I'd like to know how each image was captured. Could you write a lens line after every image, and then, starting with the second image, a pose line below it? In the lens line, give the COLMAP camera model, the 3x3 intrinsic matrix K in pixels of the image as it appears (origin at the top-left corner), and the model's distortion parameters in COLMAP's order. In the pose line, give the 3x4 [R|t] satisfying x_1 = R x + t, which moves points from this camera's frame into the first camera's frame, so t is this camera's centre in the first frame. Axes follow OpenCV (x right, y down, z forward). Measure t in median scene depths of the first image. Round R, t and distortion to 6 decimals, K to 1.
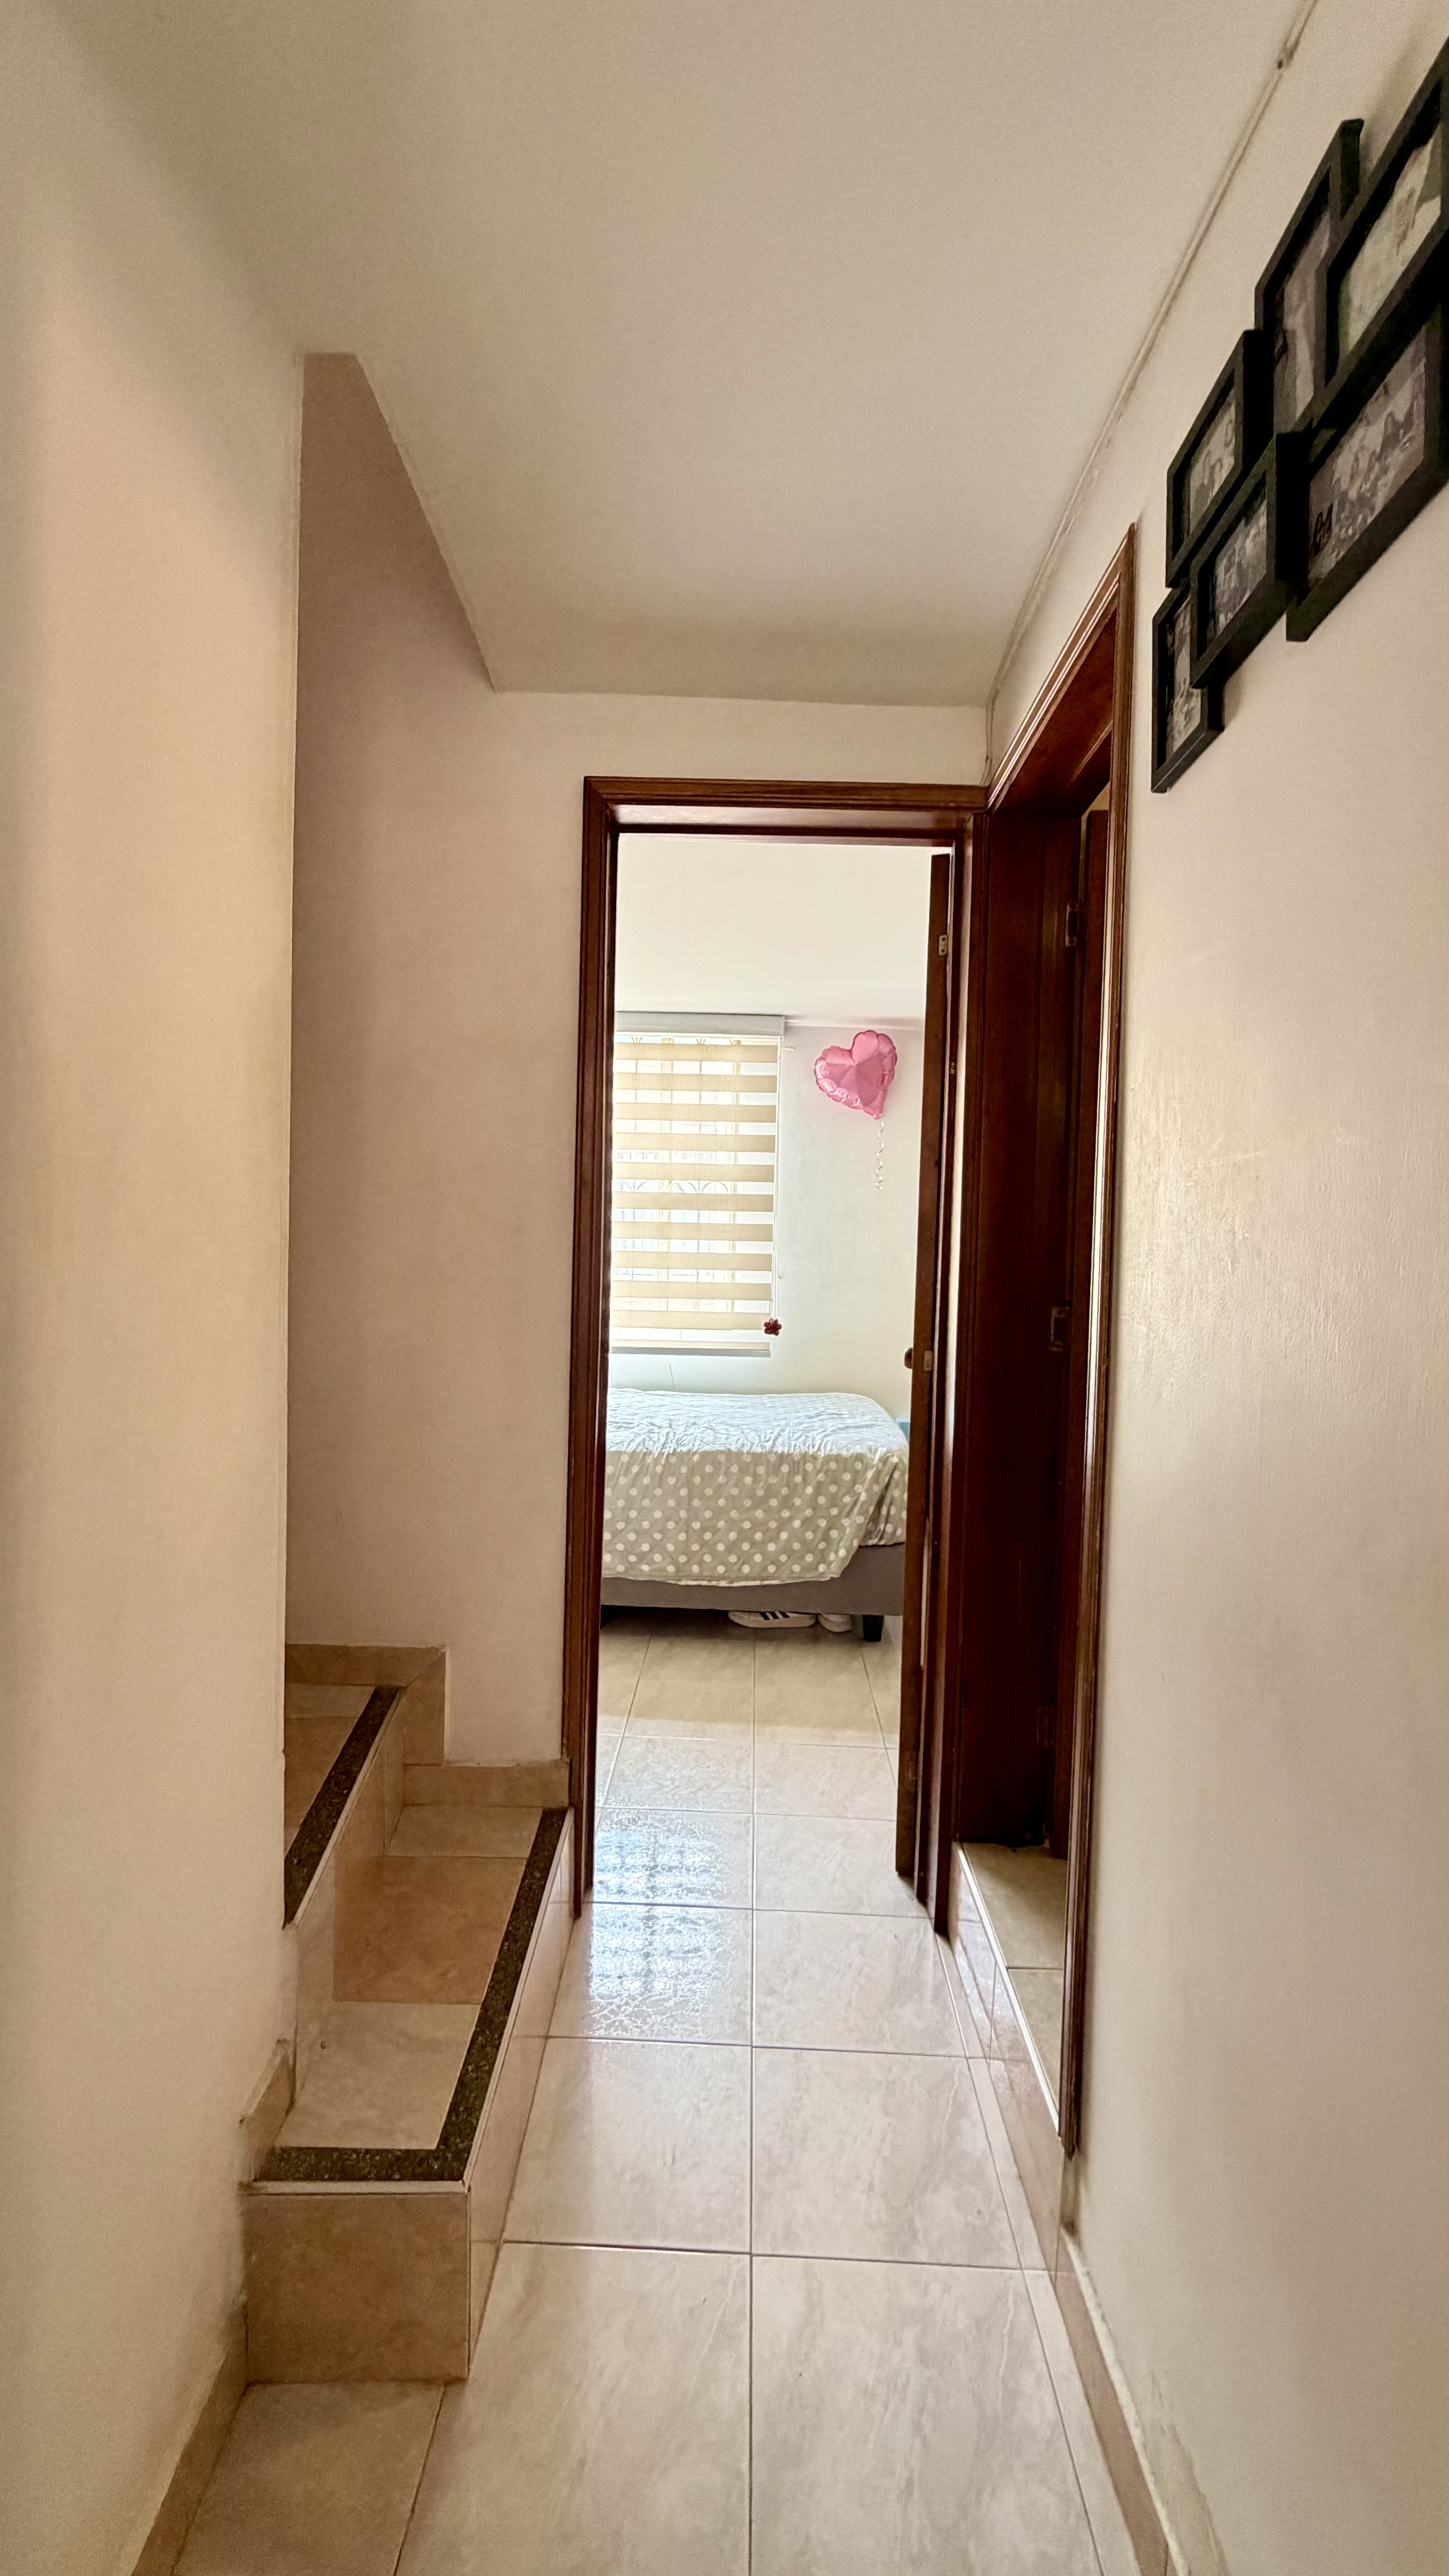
lens RADIAL K [[1026.3, 0, 714.7], [0, 1026.3, 1278.7], [0, 0, 1]] dist [-0.000341, 0.000194]
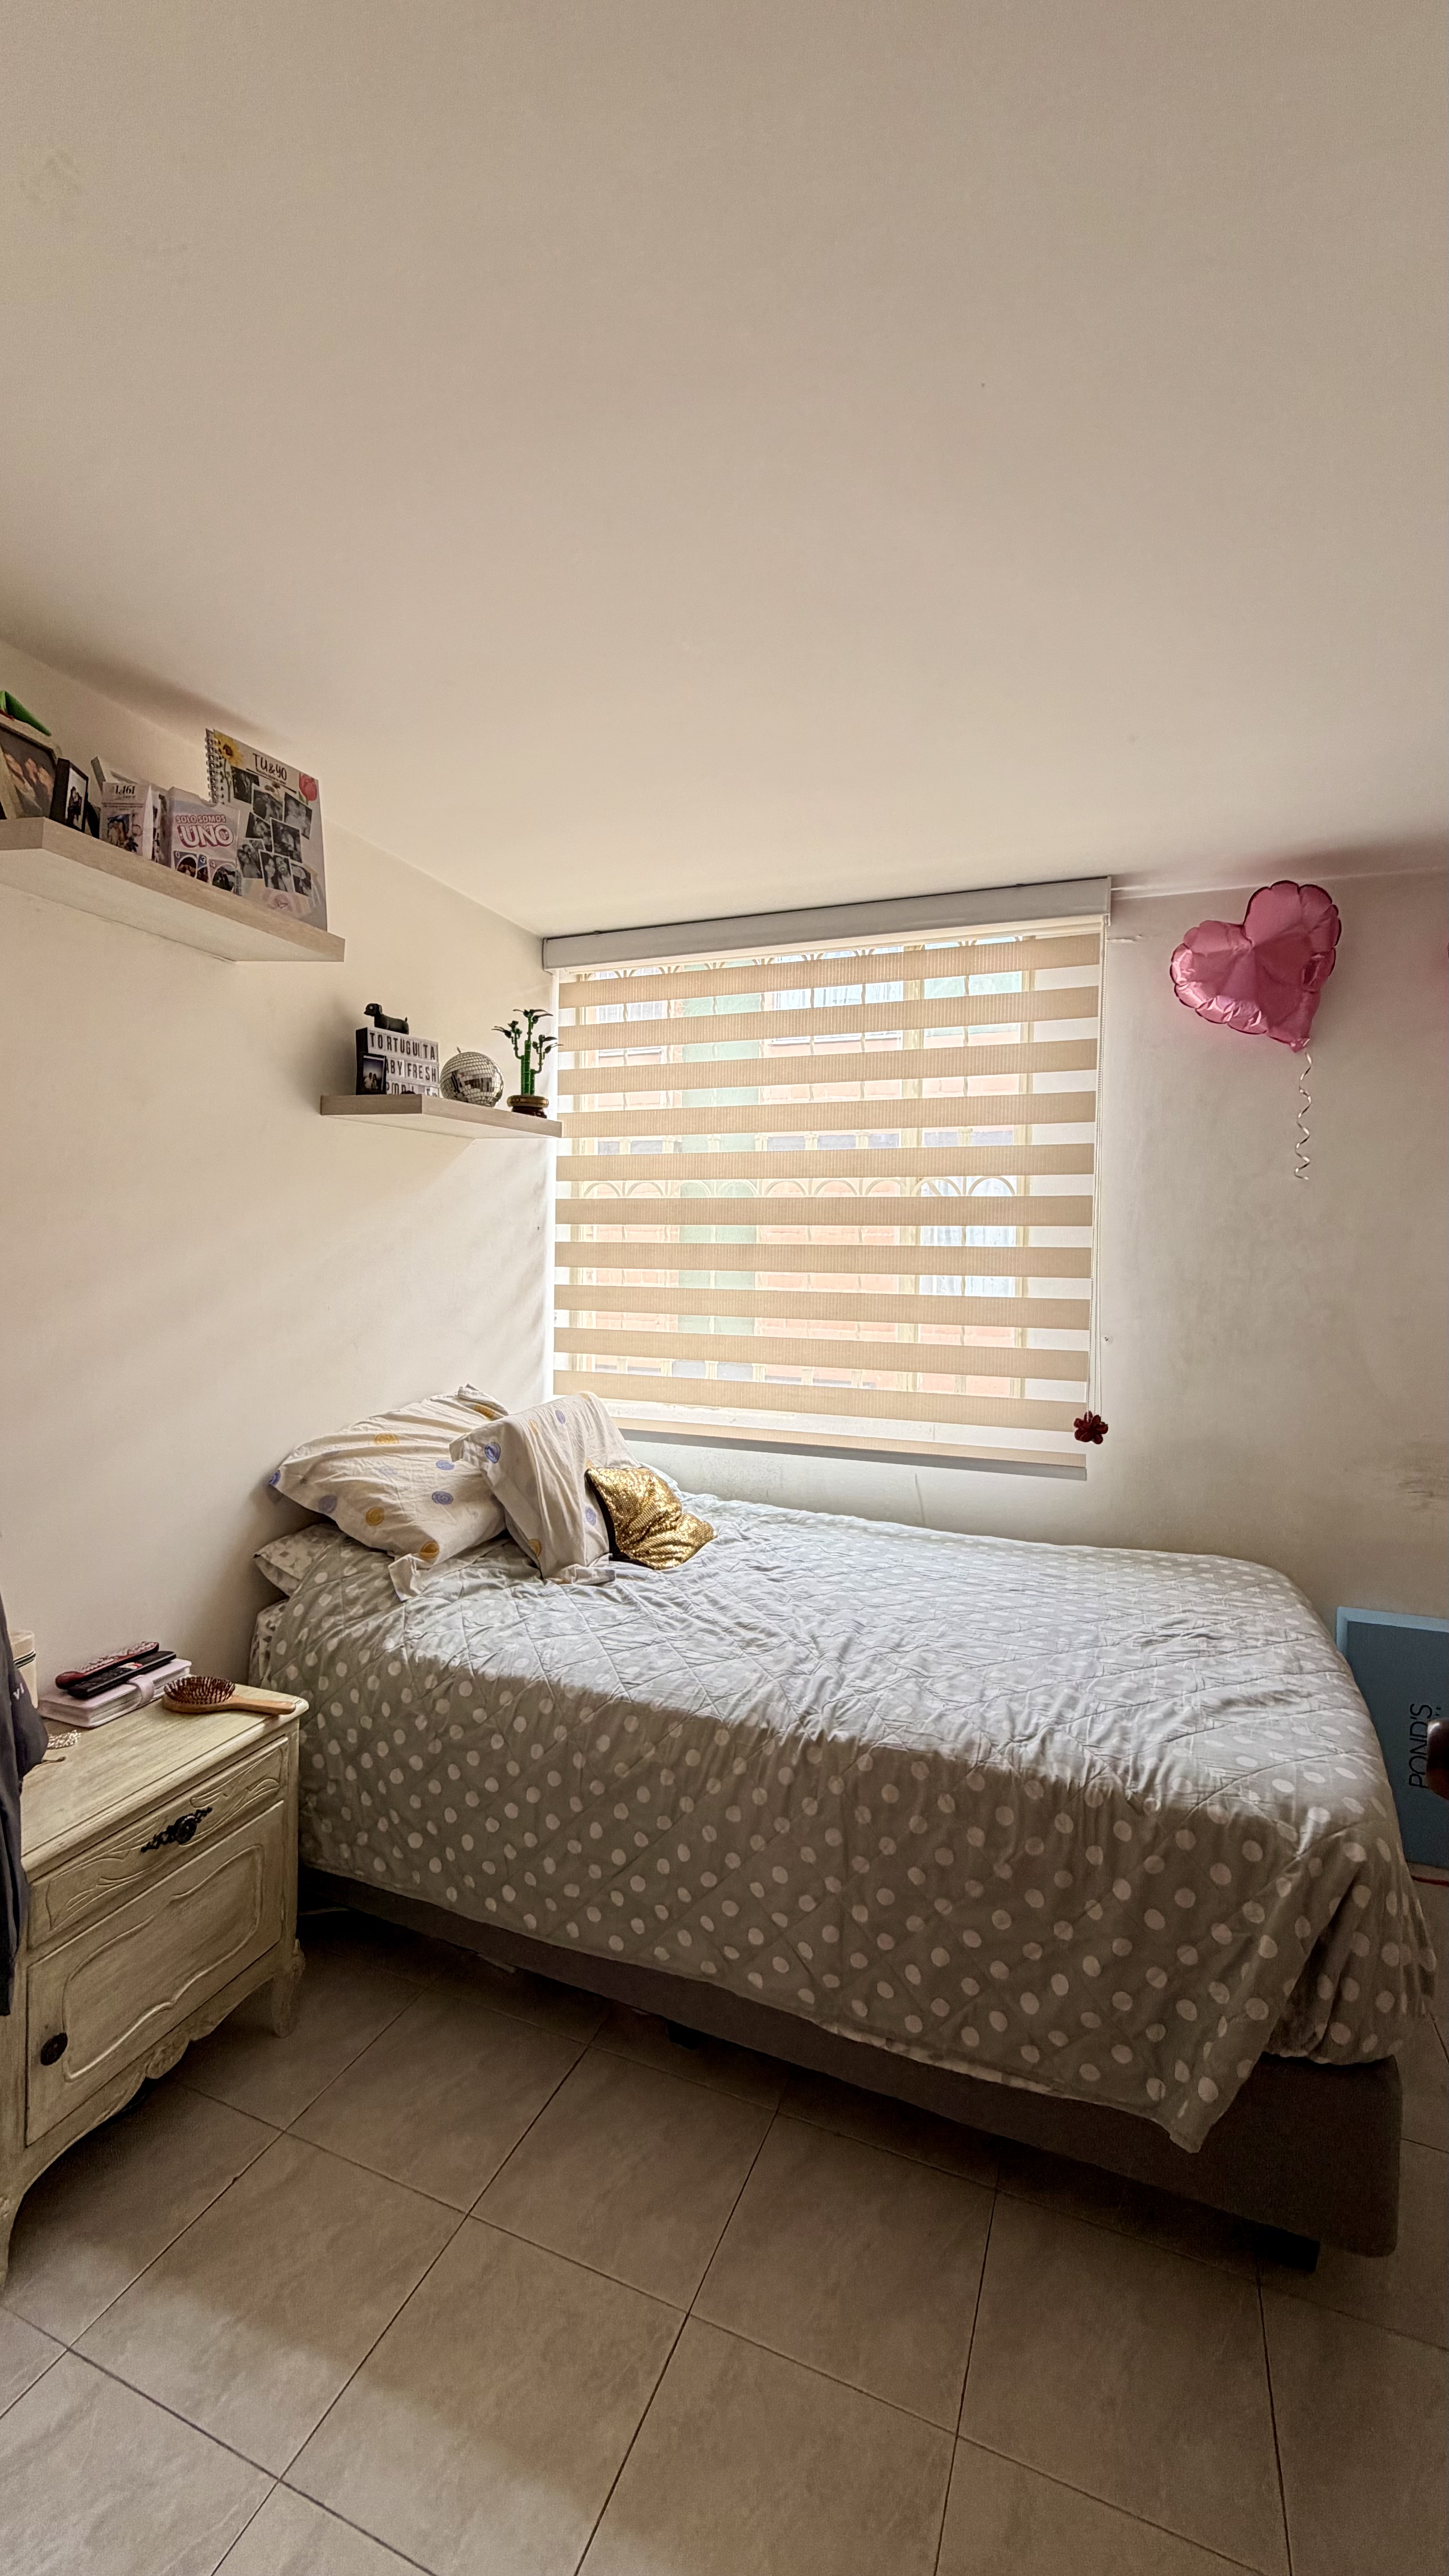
lens RADIAL K [[1026.3, 0, 740.9], [0, 1026.3, 1283.0], [0, 0, 1]] dist [-0.000341, 0.000194]
pose [[0.945571, 0.002241, -0.325409, 0.079568], [-0.005925, 0.999929, -0.010329, -0.035992], [0.325363, 0.011695, 0.945517, 0.545811]]
